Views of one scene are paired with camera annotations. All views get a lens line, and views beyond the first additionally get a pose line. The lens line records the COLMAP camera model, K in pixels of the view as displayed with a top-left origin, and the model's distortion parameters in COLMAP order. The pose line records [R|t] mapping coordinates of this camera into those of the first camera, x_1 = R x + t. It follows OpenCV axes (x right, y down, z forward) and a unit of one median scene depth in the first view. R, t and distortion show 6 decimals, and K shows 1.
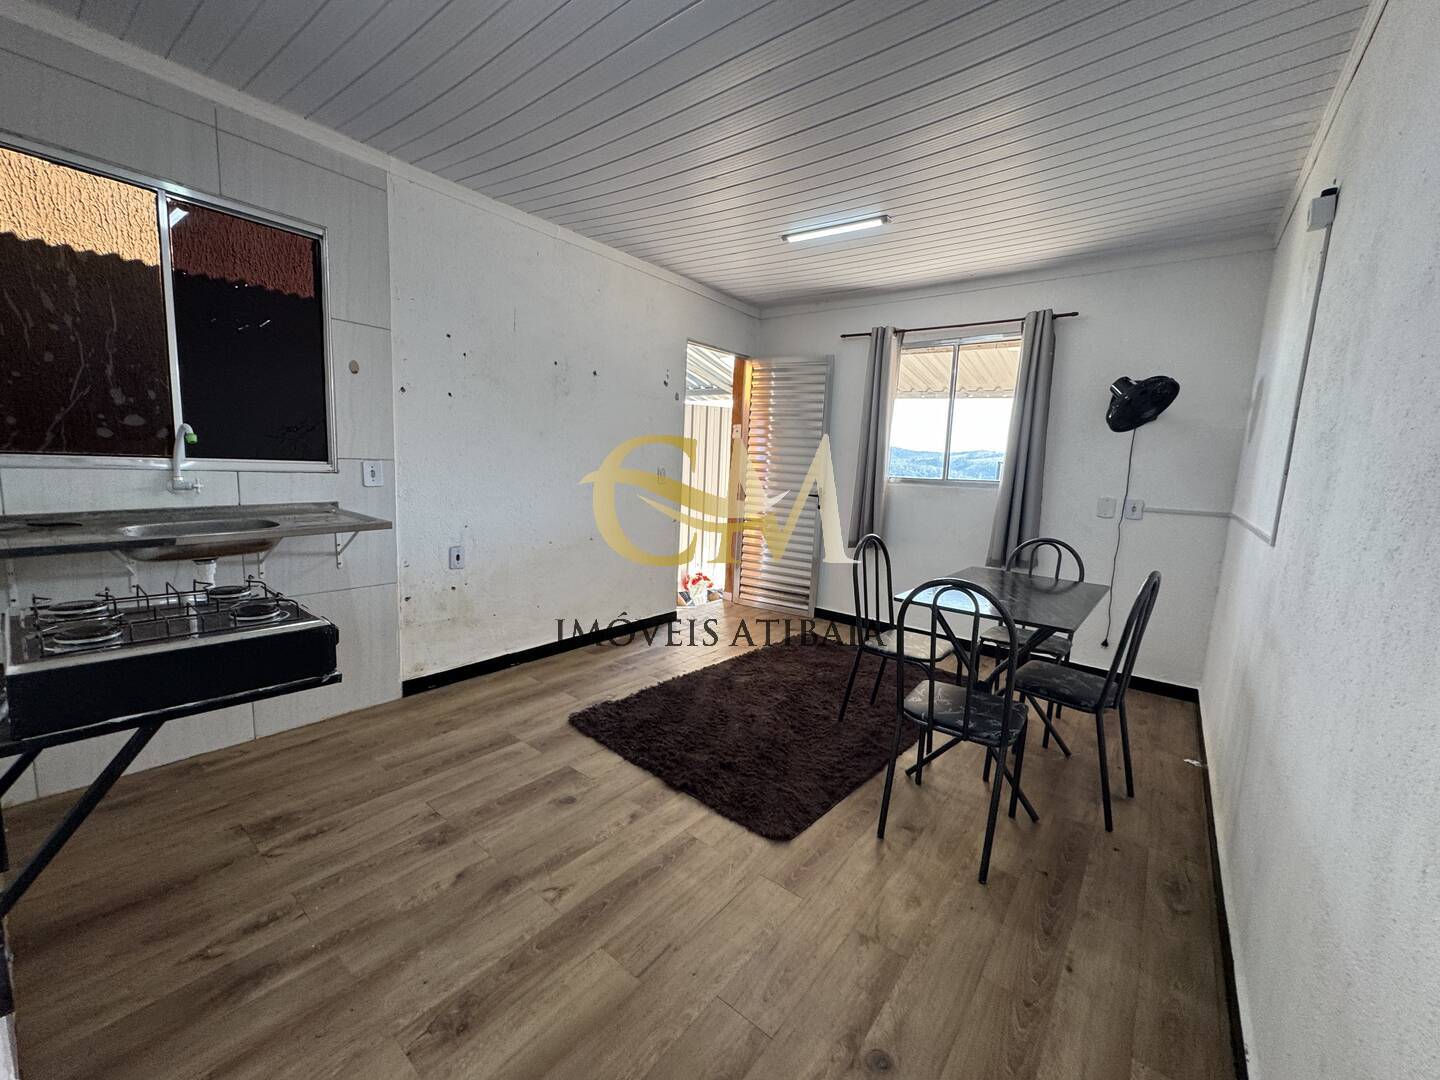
lens RADIAL K [[574.3, 0, 718.3], [0, 574.3, 540.9], [0, 0, 1]] dist [-0.003380, 0.000421]
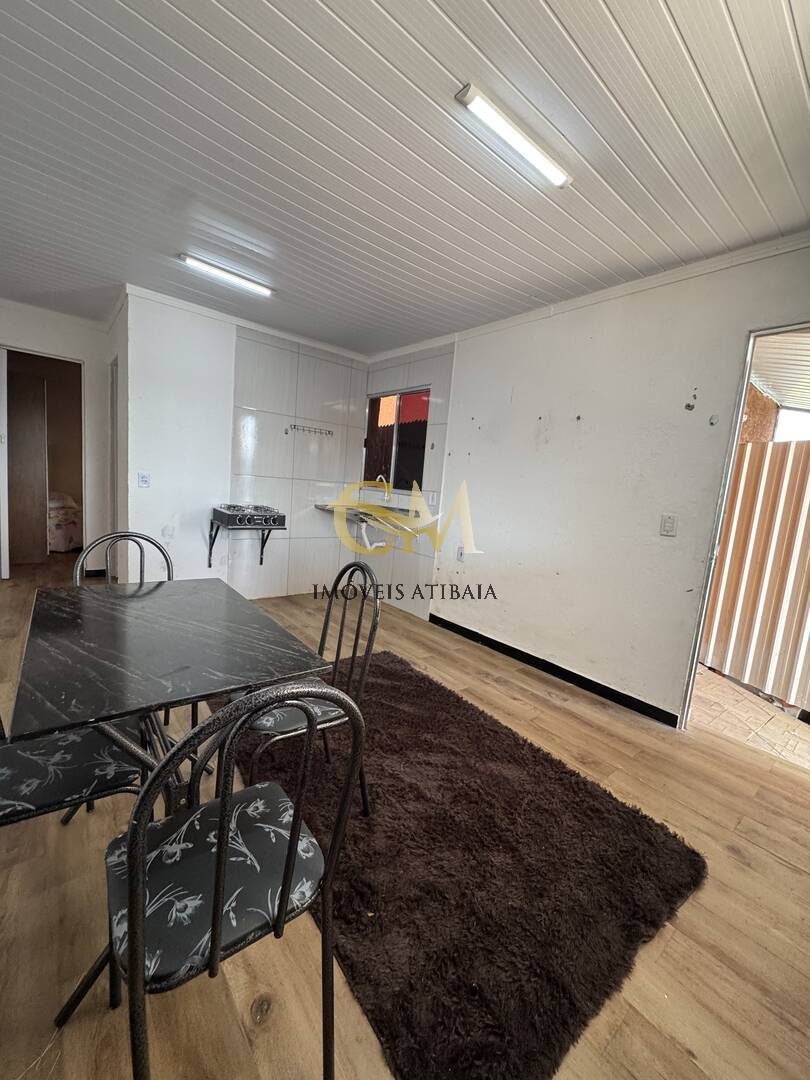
lens RADIAL K [[430.7, 0, 405.0], [0, 430.7, 540.0], [0, 0, 1]] dist [-0.003380, 0.000421]
pose [[-0.208827, 0.062374, -0.975962, 1.012399], [-0.227196, 0.967565, 0.110450, -0.145030], [0.951196, 0.244800, -0.187882, 1.437229]]
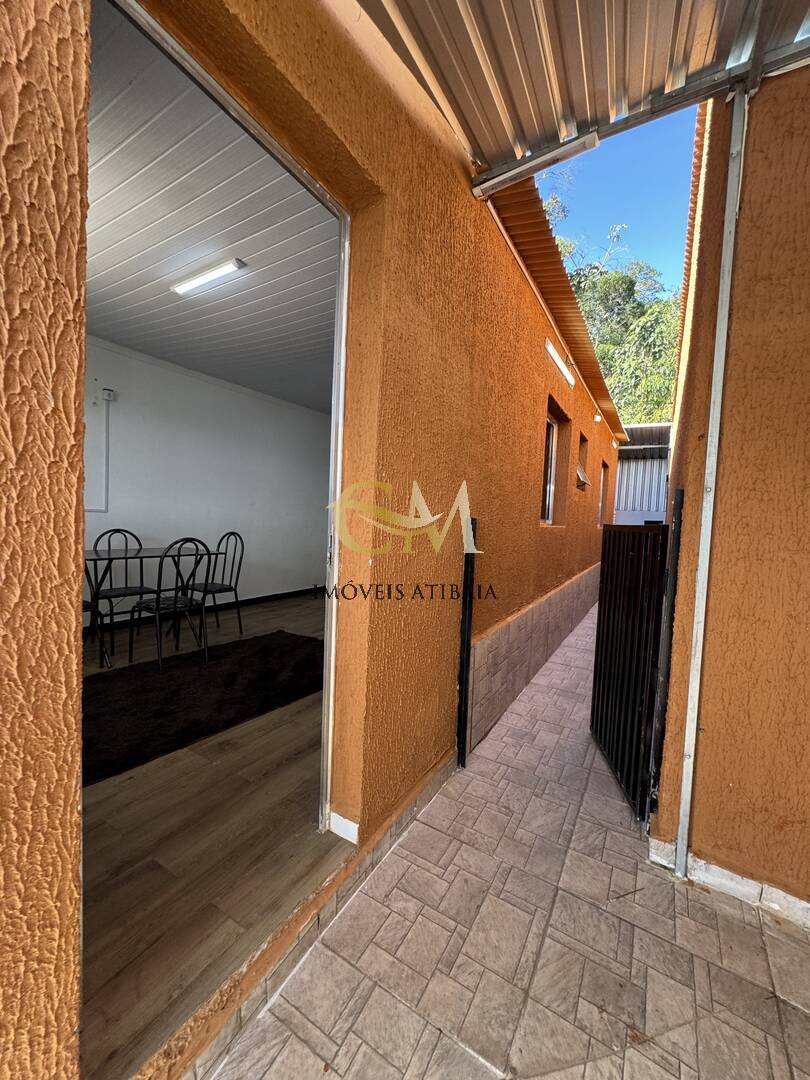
lens RADIAL K [[430.7, 0, 405.0], [0, 430.7, 540.0], [0, 0, 1]] dist [-0.003380, 0.000421]
pose [[-0.988109, -0.080507, -0.130991, -0.154446], [-0.103742, 0.977895, 0.181548, -0.316810], [0.113480, 0.192978, -0.974619, 2.603717]]
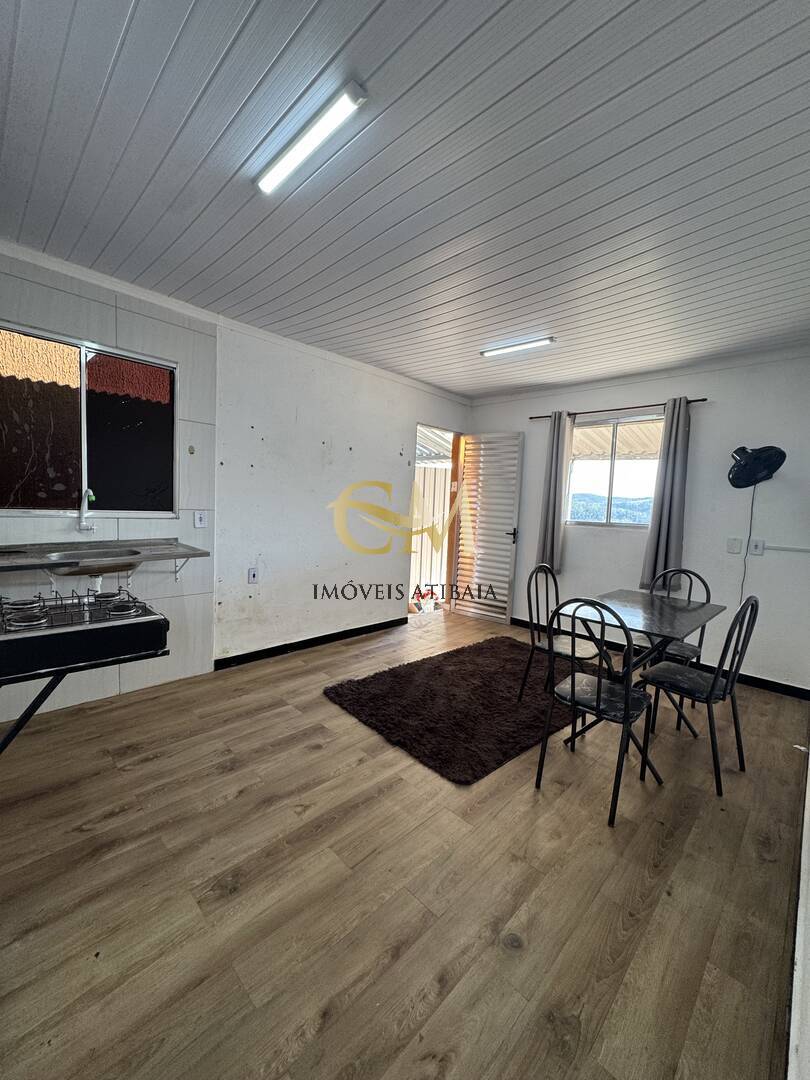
lens RADIAL K [[432.0, 0, 405.9], [0, 432.0, 539.0], [0, 0, 1]] dist [-0.001157, -0.000015]
pose [[0.993903, 0.007386, -0.110010, 0.070230], [-0.013823, 0.998229, -0.057861, -0.008322], [0.109388, 0.059029, 0.992245, -0.076862]]
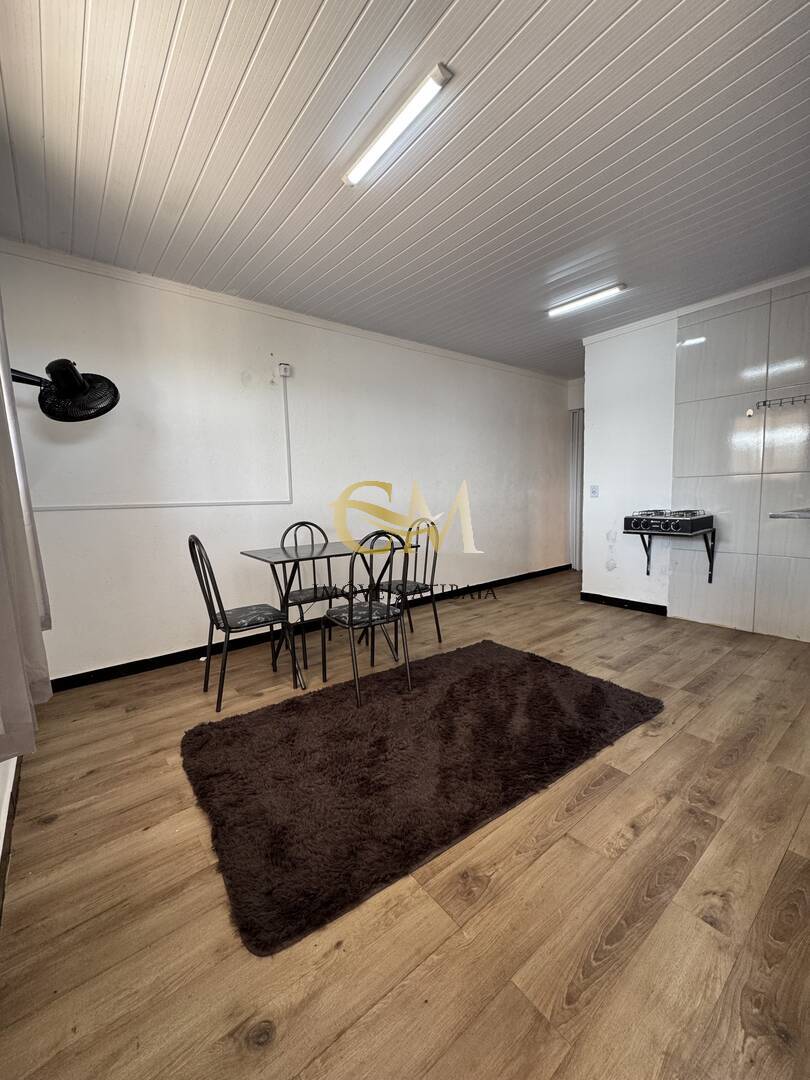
lens RADIAL K [[430.7, 0, 405.0], [0, 430.7, 540.0], [0, 0, 1]] dist [-0.003380, 0.000421]
pose [[-0.972417, -0.040886, 0.229638, 0.046204], [0.017956, 0.968474, 0.248466, -0.241075], [-0.232558, 0.245736, -0.941027, 2.175055]]
